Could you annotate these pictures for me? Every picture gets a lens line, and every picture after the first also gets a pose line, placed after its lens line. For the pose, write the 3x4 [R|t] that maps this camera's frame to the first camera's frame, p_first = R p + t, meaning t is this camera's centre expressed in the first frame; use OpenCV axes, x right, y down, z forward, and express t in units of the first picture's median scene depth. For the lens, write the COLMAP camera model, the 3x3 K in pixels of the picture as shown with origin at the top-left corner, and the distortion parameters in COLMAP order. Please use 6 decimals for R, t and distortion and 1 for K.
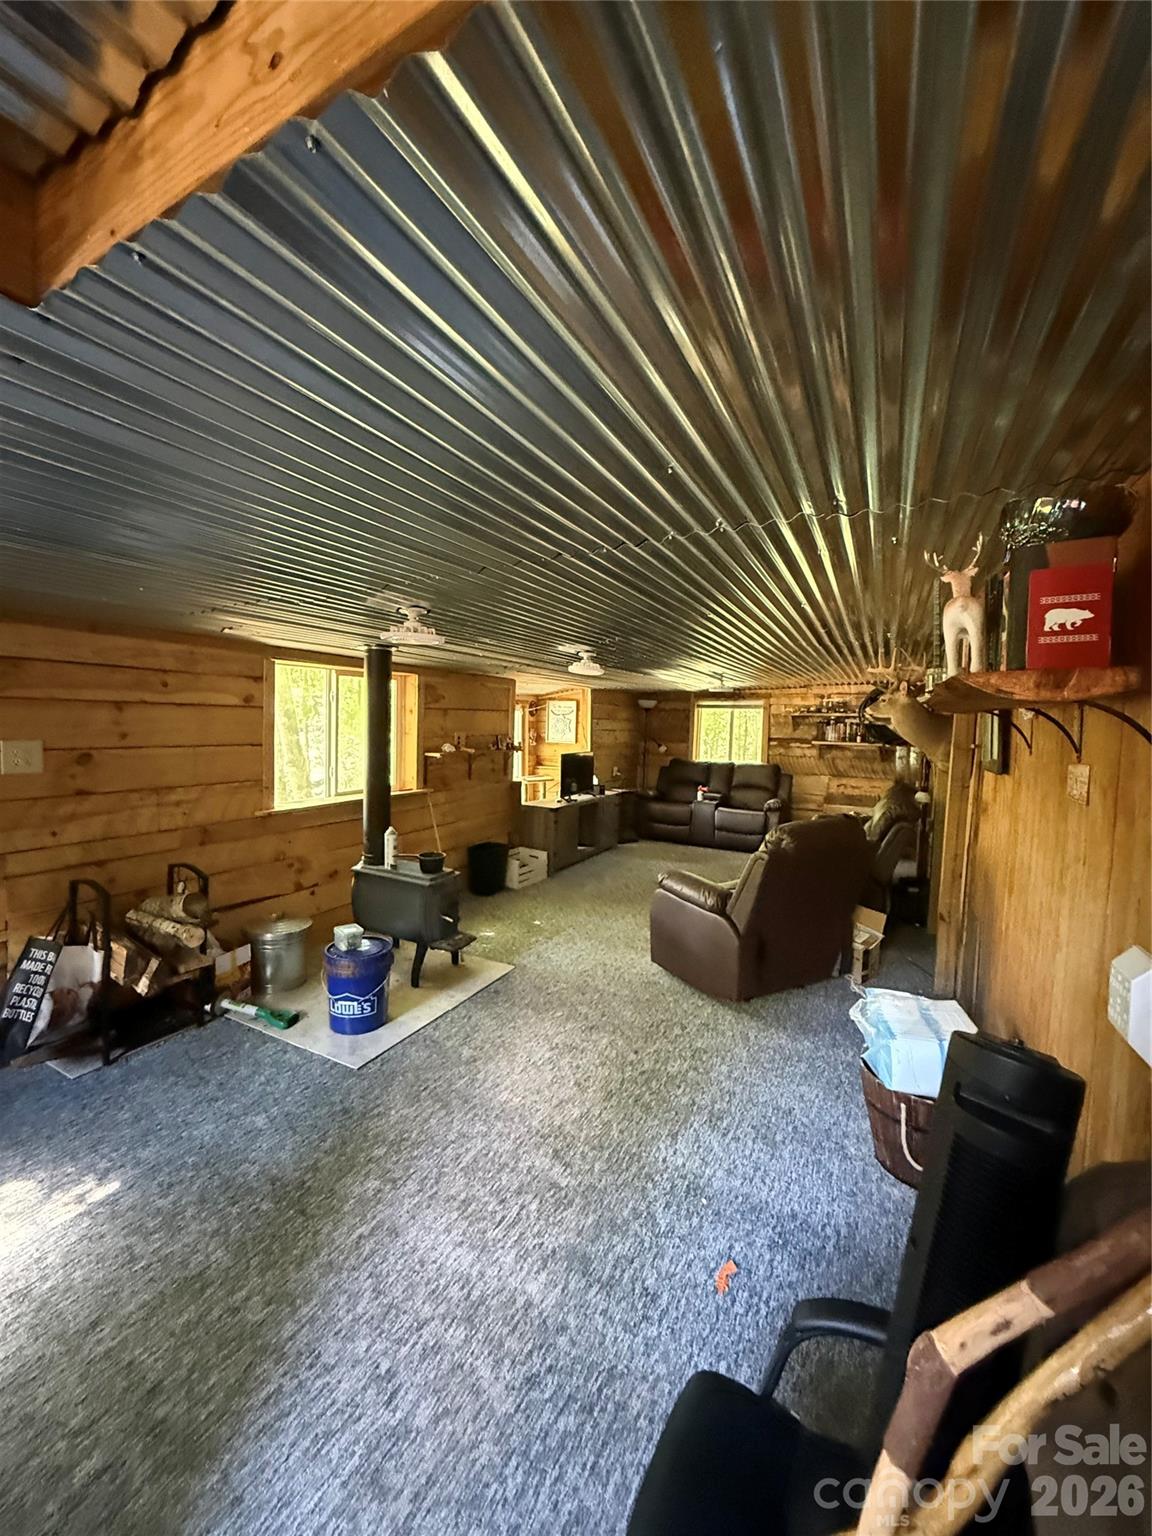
lens RADIAL K [[610.3, 0, 572.8], [0, 610.3, 762.5], [0, 0, 1]] dist [-0.000864, -0.000028]
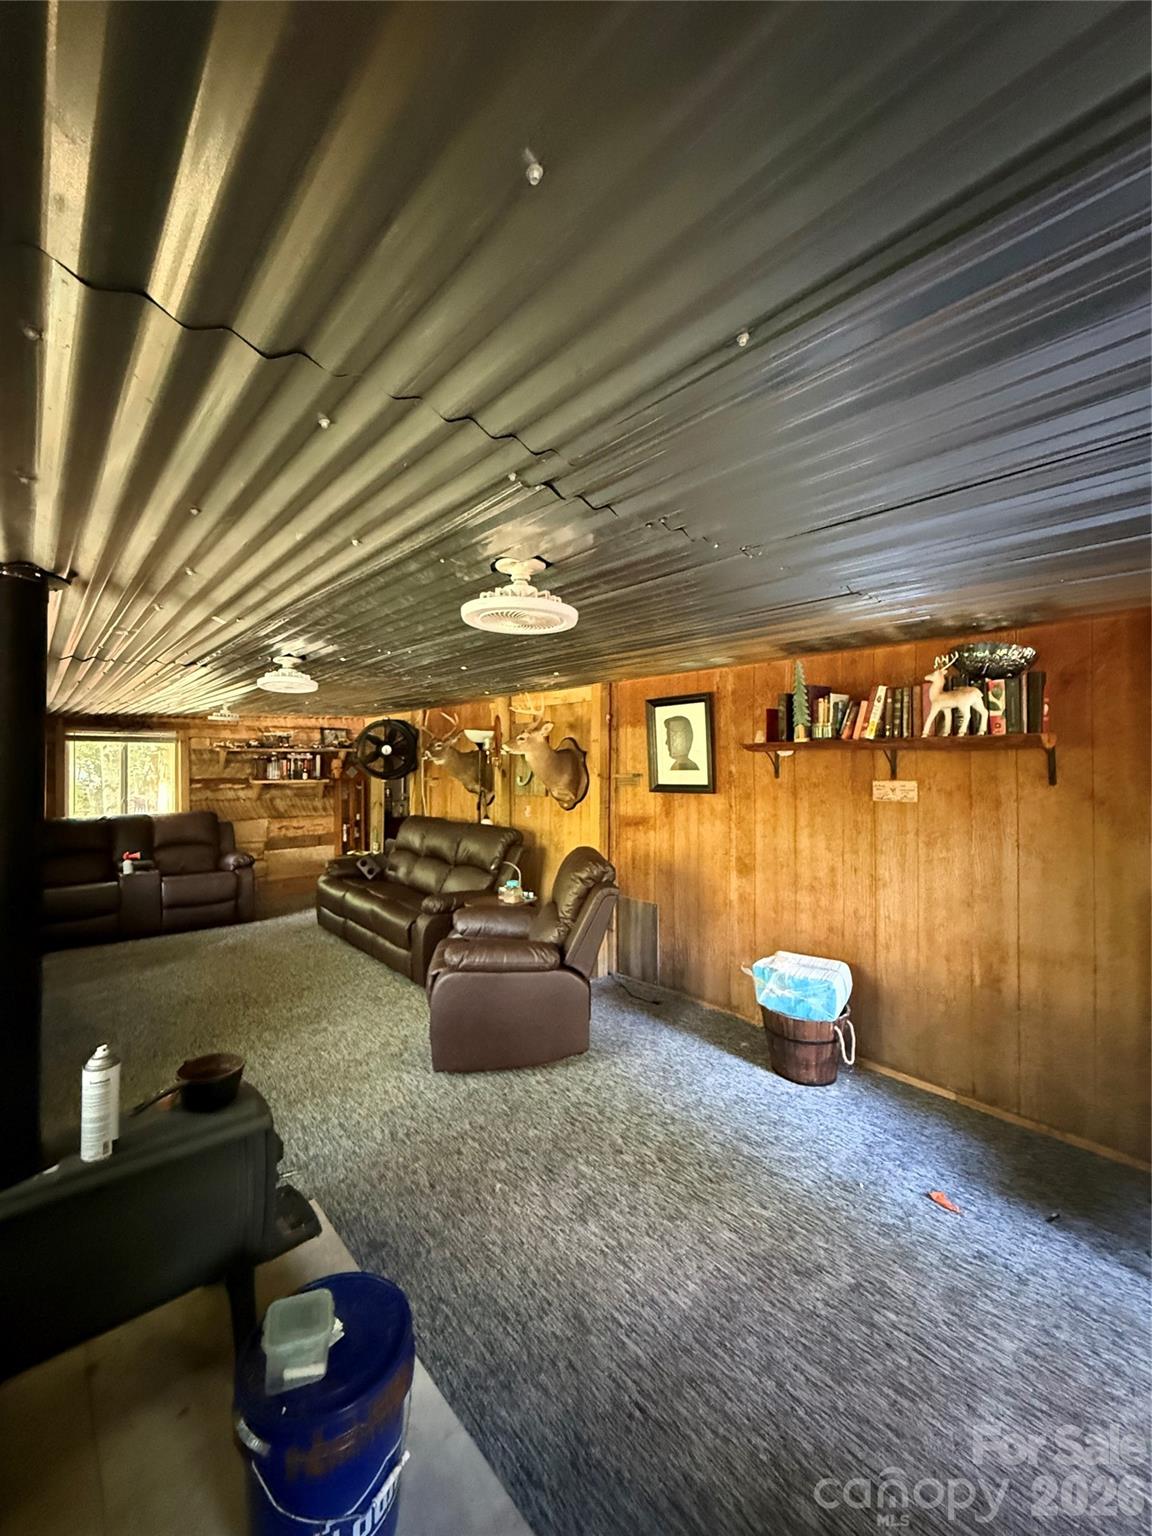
lens RADIAL K [[610.3, 0, 575.3], [0, 610.3, 762.4], [0, 0, 1]] dist [-0.000864, -0.000028]
pose [[0.350696, -0.021933, 0.936232, -0.261478], [0.072221, 0.997382, -0.003687, -0.024765], [-0.933700, 0.068908, 0.351362, 0.270021]]
